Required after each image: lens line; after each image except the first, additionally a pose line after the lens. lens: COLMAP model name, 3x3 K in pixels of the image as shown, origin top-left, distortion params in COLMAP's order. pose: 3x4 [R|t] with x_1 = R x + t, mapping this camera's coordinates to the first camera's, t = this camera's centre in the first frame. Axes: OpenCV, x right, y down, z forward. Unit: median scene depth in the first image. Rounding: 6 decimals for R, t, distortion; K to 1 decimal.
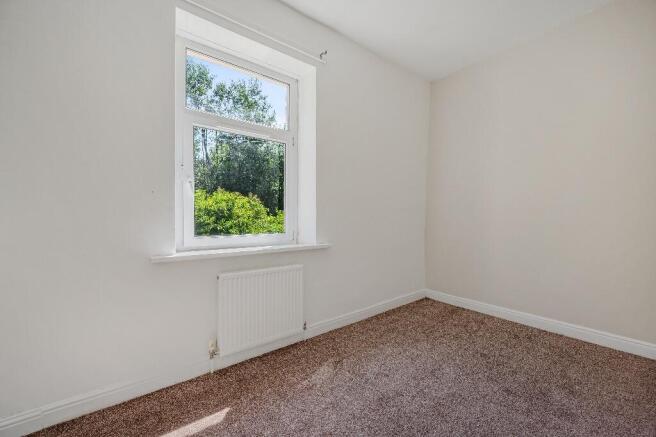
lens RADIAL K [[262.1, 0, 327.8], [0, 262.1, 218.9], [0, 0, 1]] dist [0.002805, 0.000027]
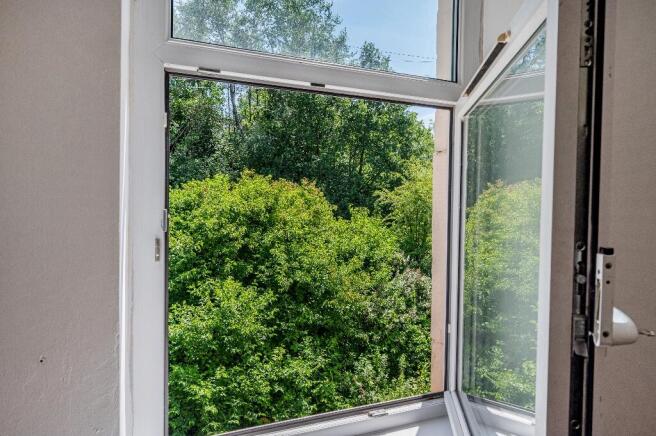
lens RADIAL K [[435.4, 0, 328.5], [0, 435.4, 215.4], [0, 0, 1]] dist [-0.034564, 0.000473]
pose [[0.976078, 0.016752, -0.216775, -0.050657], [-0.011706, 0.999630, 0.024538, -0.050515], [0.217106, -0.021413, 0.975913, 0.118231]]
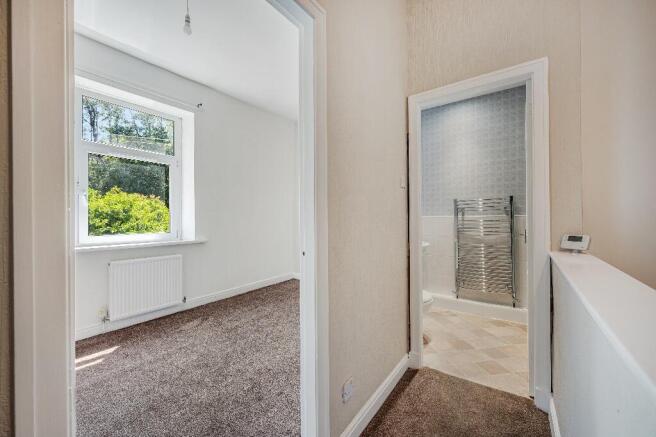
lens RADIAL K [[262.1, 0, 325.2], [0, 262.1, 216.5], [0, 0, 1]] dist [0.002805, 0.000027]
pose [[0.960004, -0.001132, 0.279985, 0.052324], [0.005248, 0.999889, -0.013949, -0.000760], [-0.279938, 0.014860, 0.959903, -0.118844]]
